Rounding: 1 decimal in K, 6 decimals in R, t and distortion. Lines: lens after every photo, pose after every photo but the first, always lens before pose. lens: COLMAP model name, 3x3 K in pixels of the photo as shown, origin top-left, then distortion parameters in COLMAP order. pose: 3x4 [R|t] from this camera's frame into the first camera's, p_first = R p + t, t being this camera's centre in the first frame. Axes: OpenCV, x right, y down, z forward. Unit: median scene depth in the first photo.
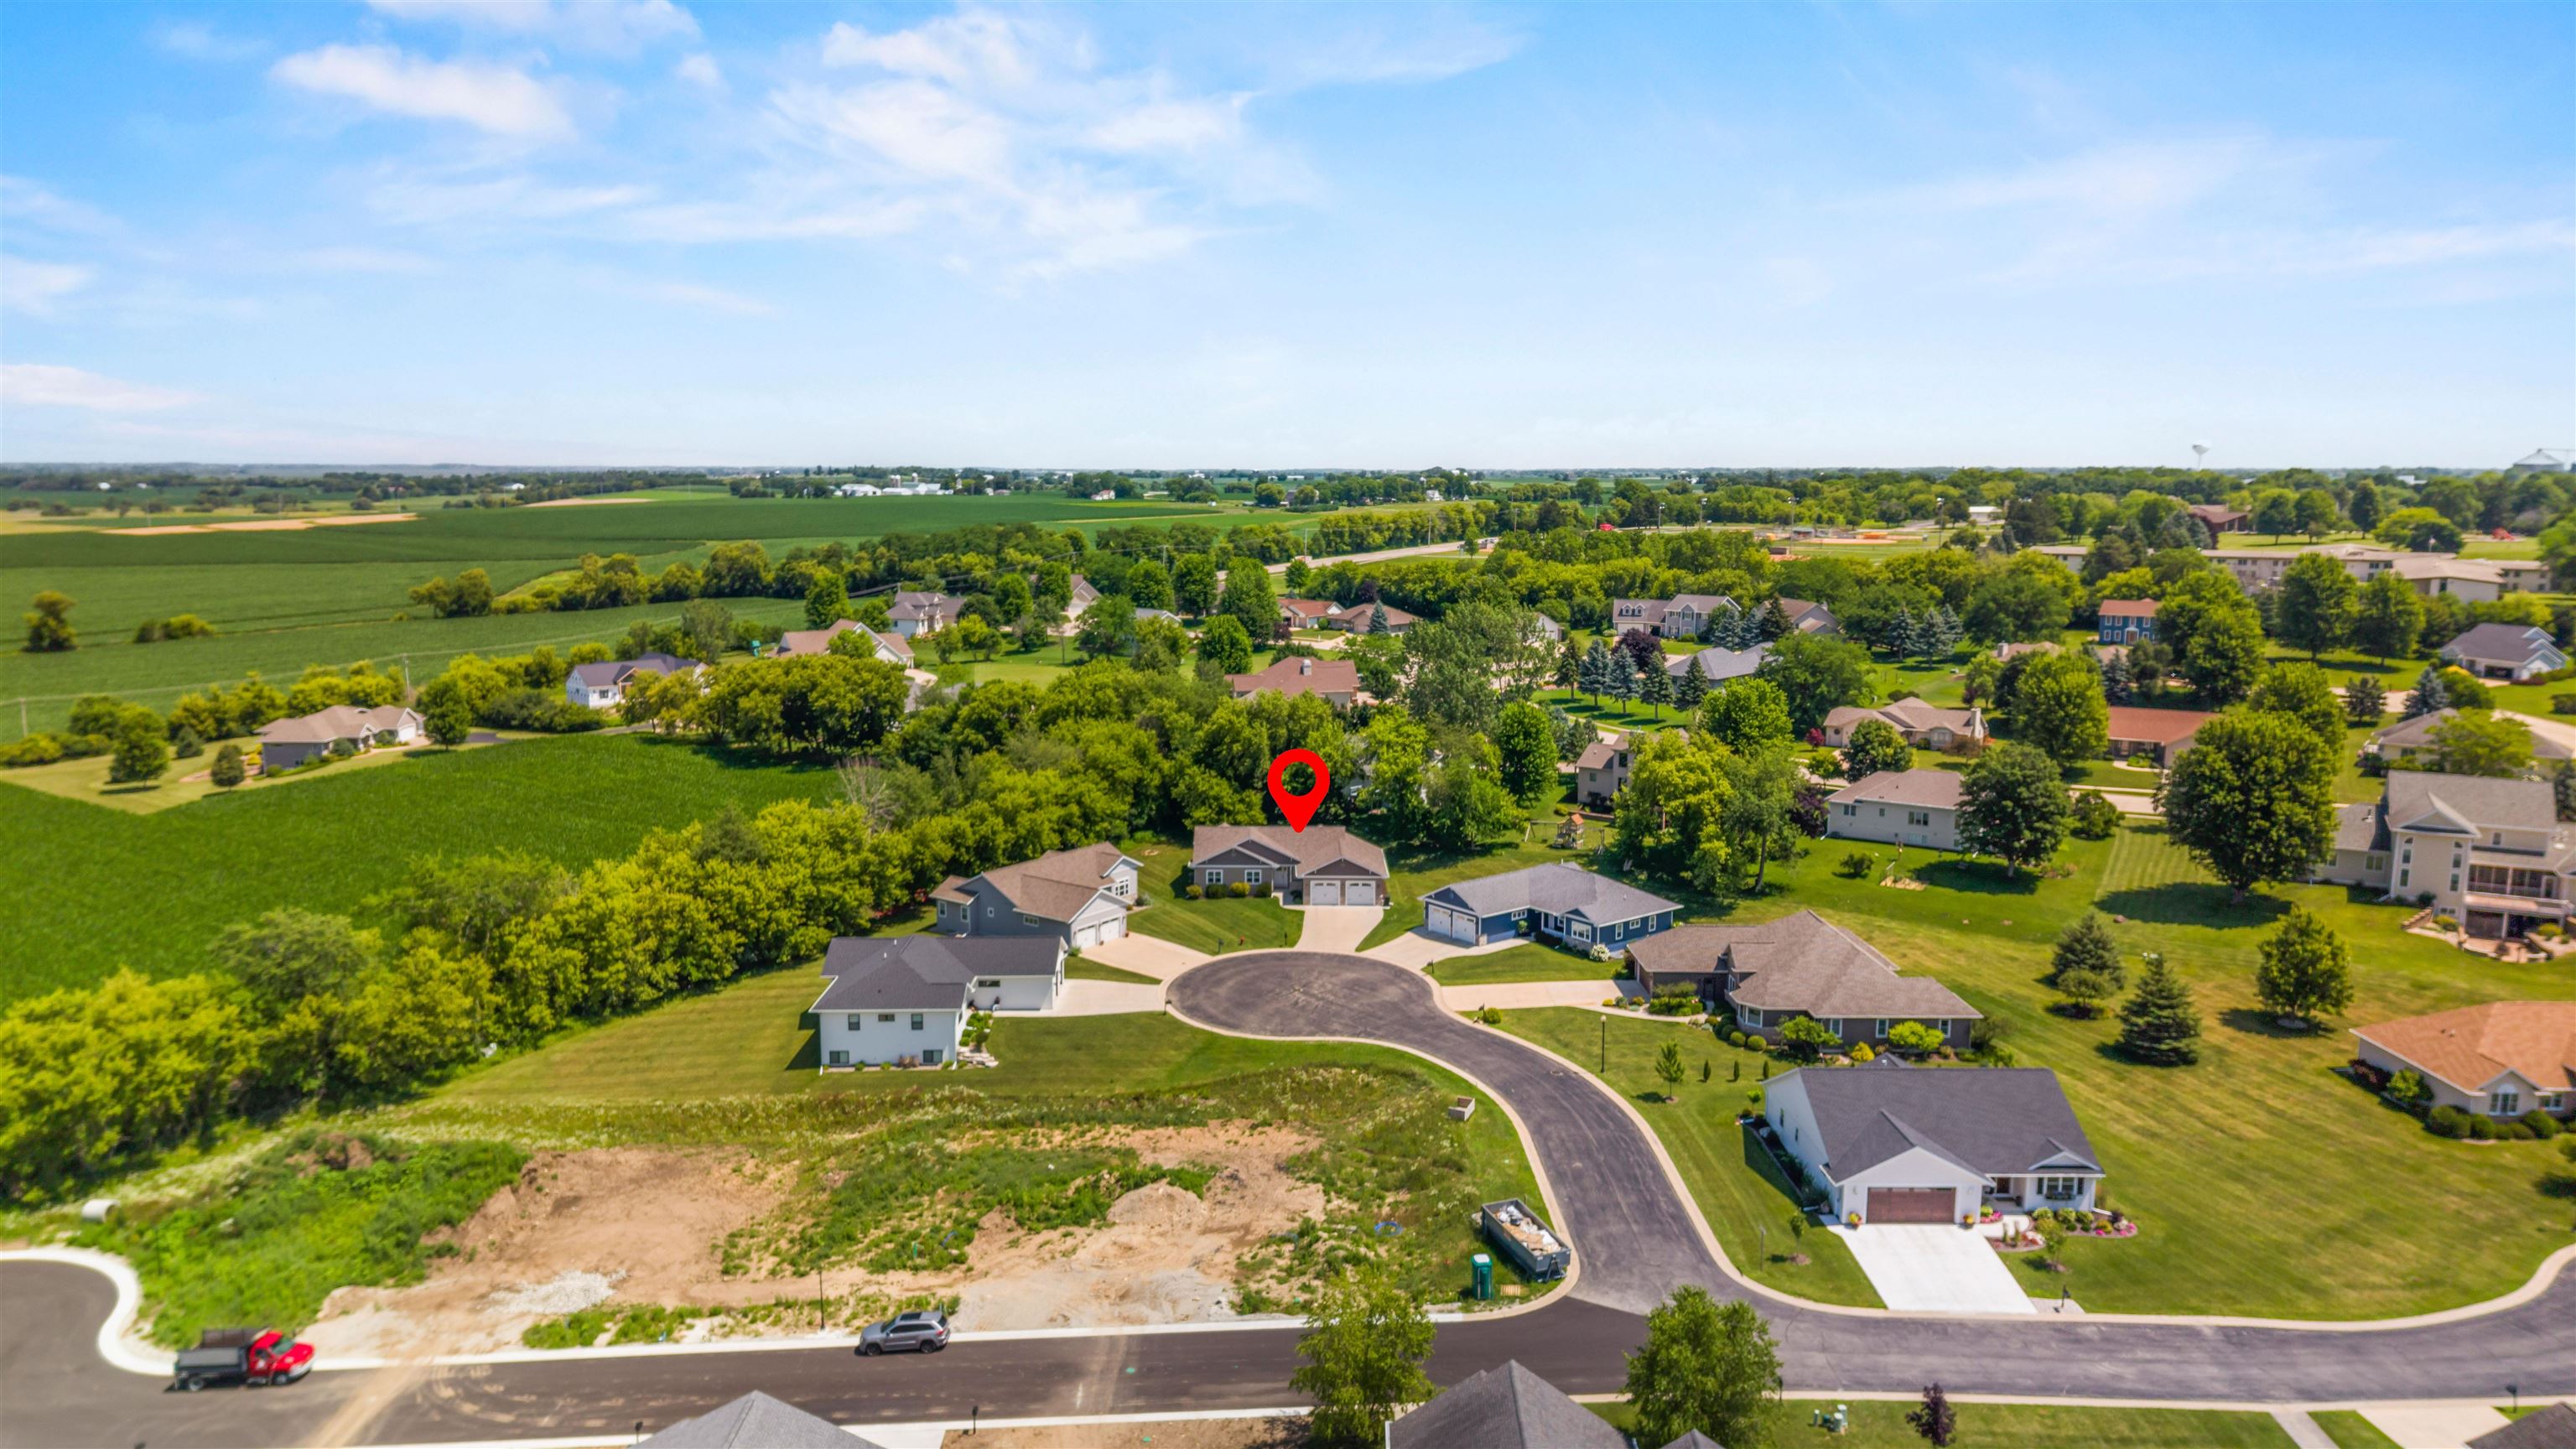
lens RADIAL K [[1714.4, 0, 1294.2], [0, 1714.4, 761.3], [0, 0, 1]] dist [0.051536, -0.050317]
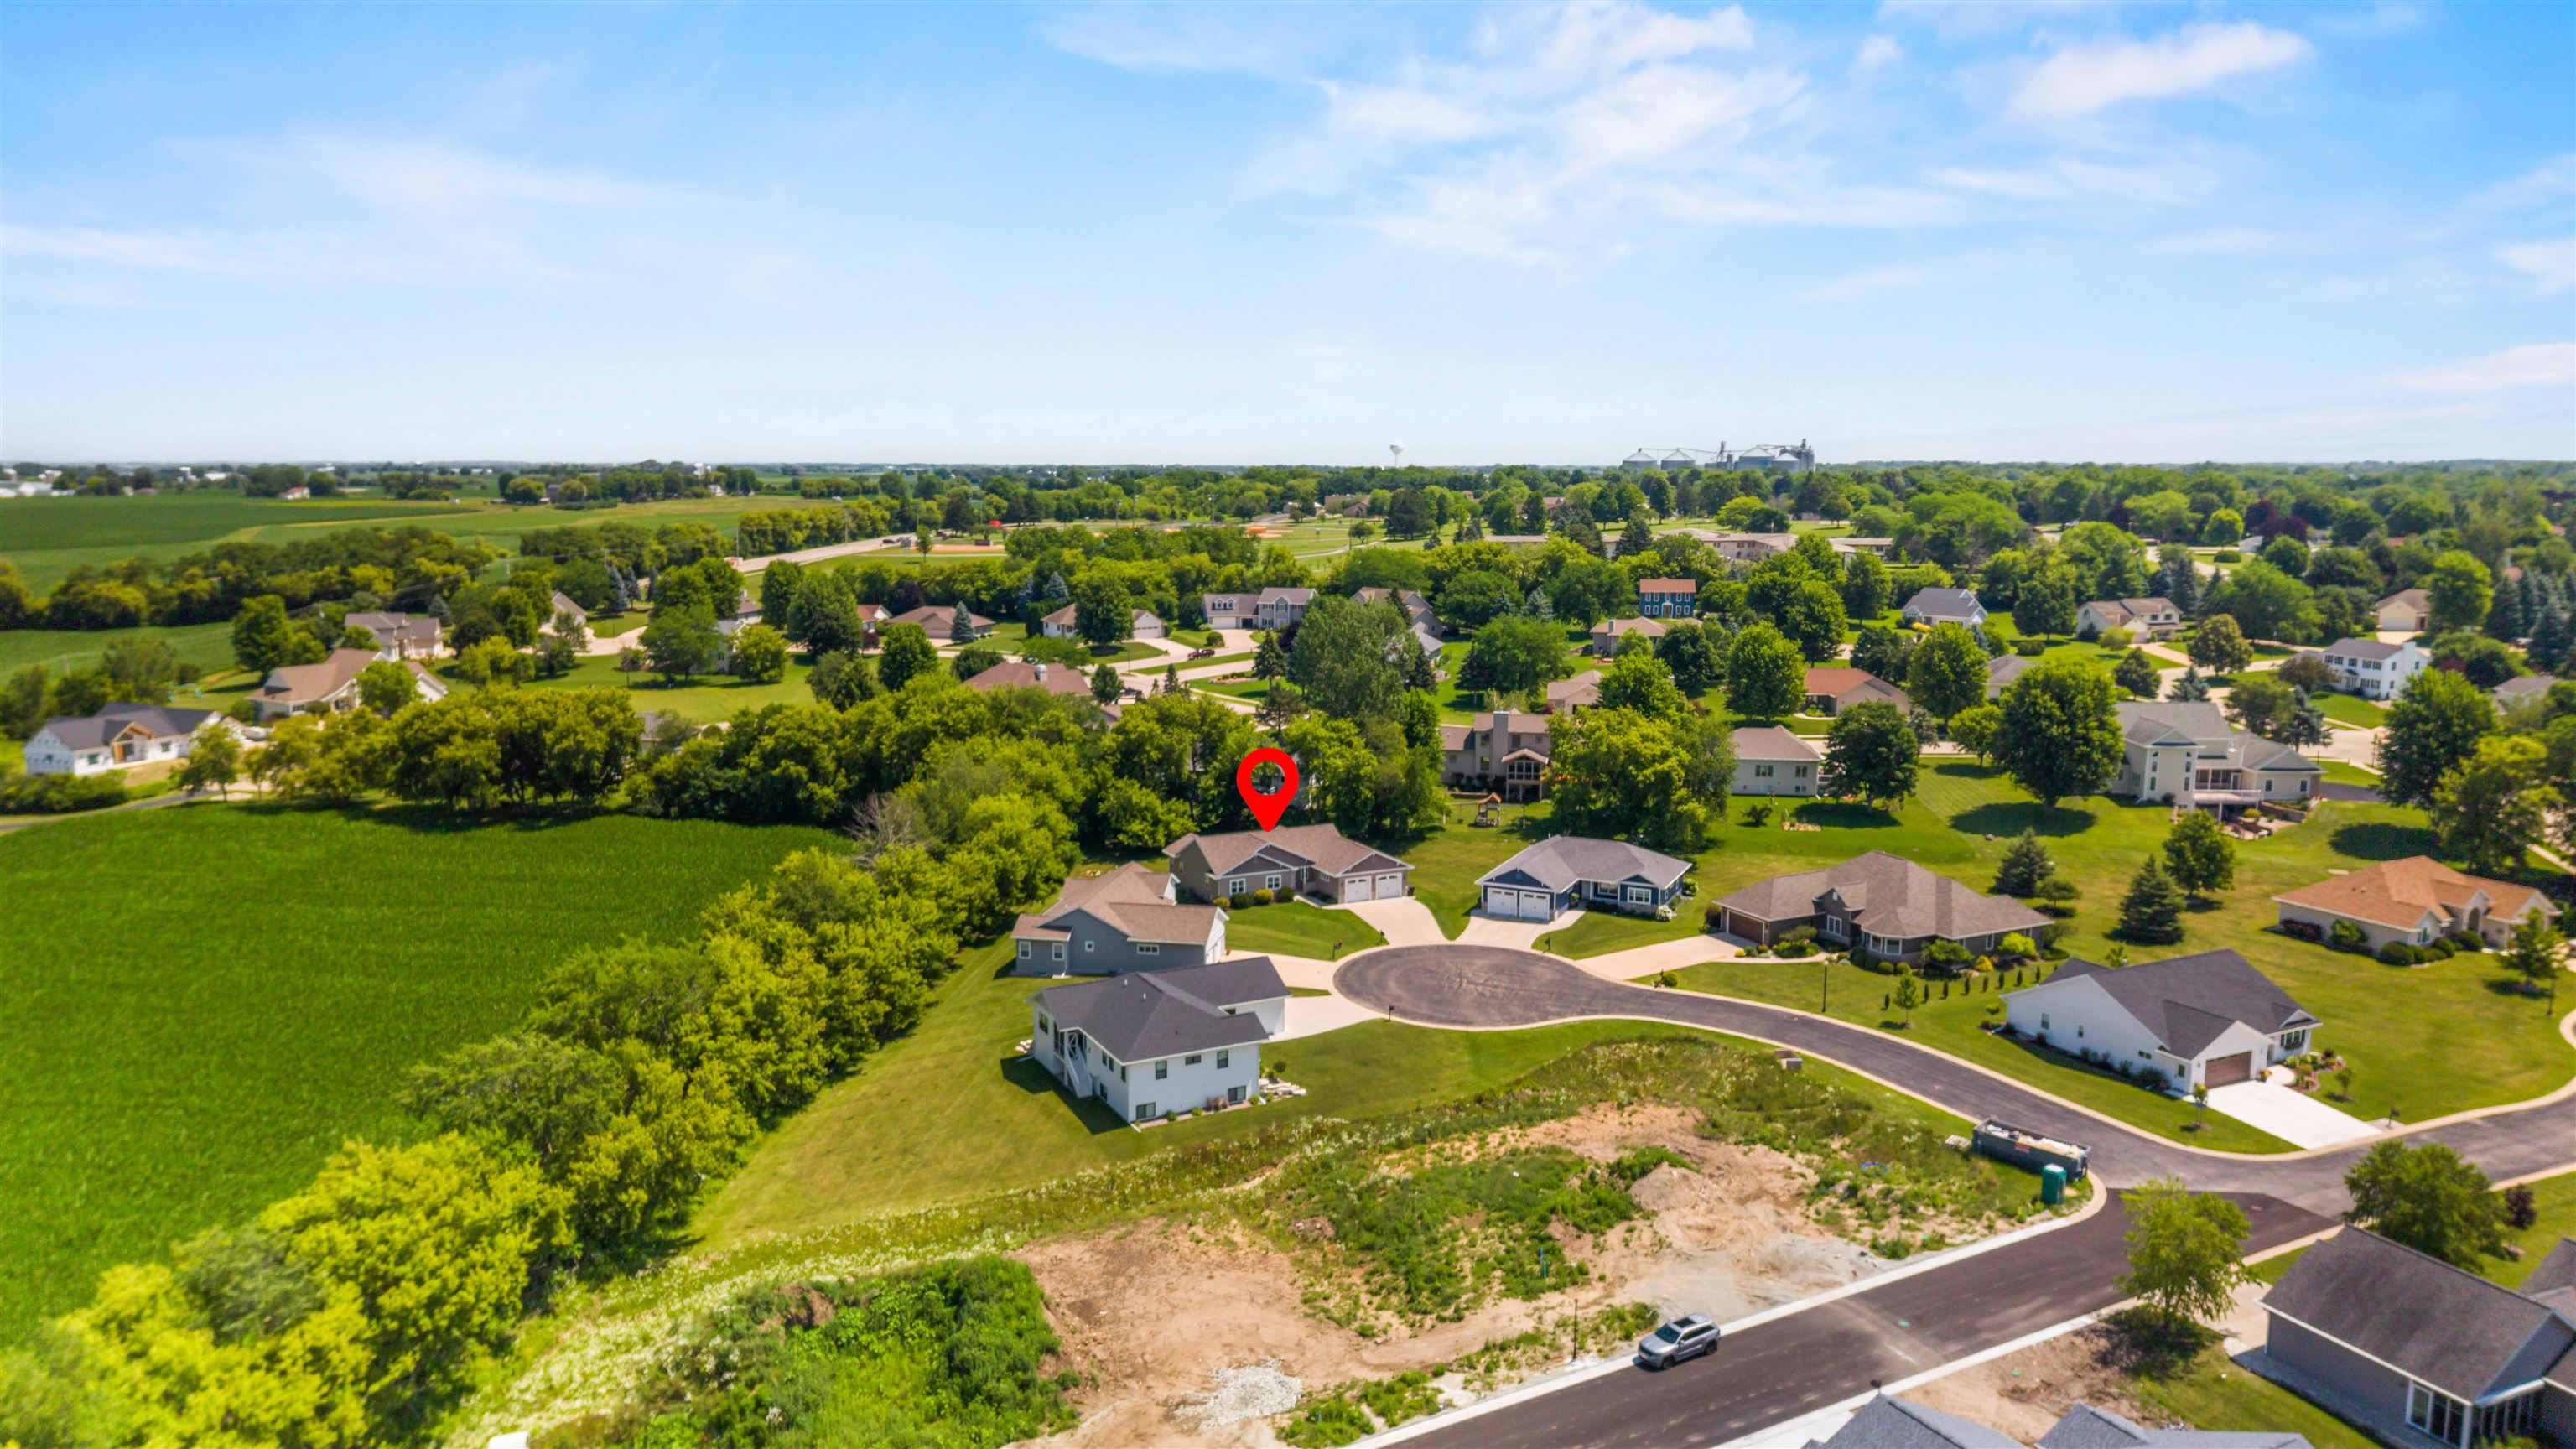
lens RADIAL K [[1745.6, 0, 1303.0], [0, 1745.6, 733.9], [0, 0, 1]] dist [0.080430, -0.126664]
pose [[0.897683, -0.069434, 0.435137, -0.408182], [0.075928, 0.997110, 0.002468, -0.016983], [-0.434051, 0.030823, 0.900361, 0.084126]]
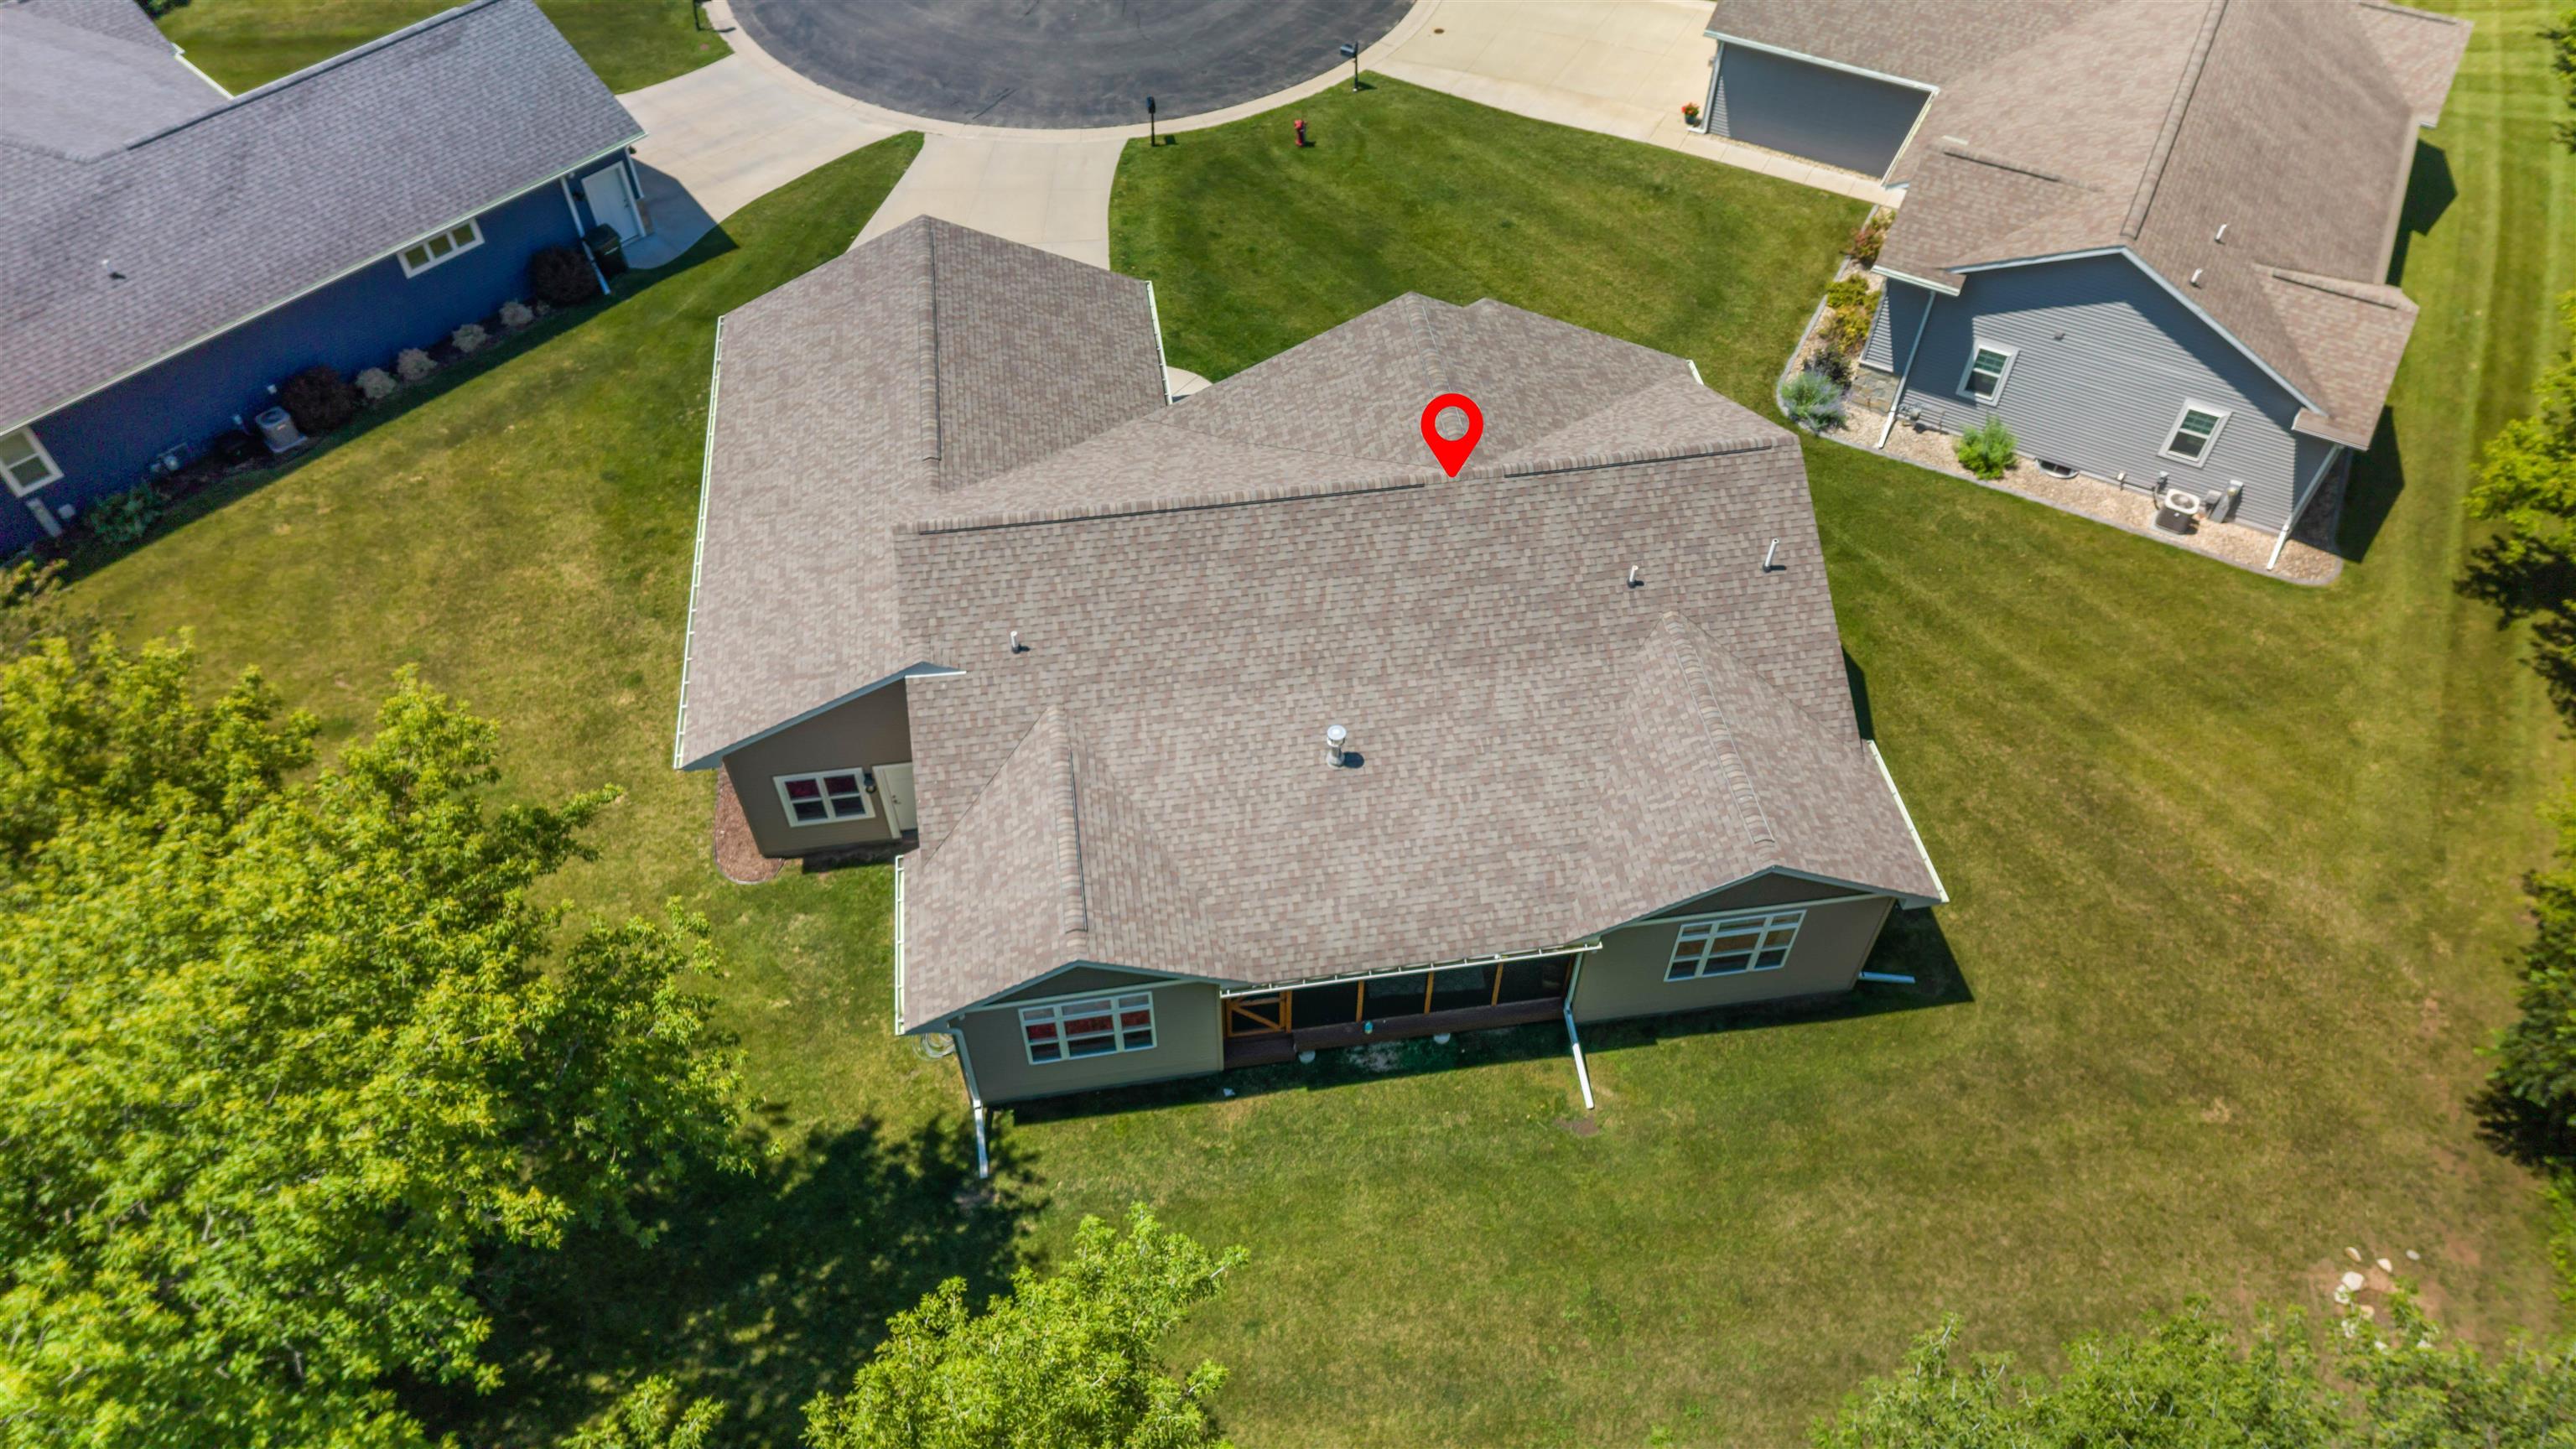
lens RADIAL K [[1745.6, 0, 1303.0], [0, 1745.6, 733.9], [0, 0, 1]] dist [0.080430, -0.126664]
pose [[-0.988546, 0.108243, -0.105165, 0.009853], [-0.035370, 0.511260, 0.858698, -0.088892], [0.146714, 0.852582, -0.501576, 1.055867]]
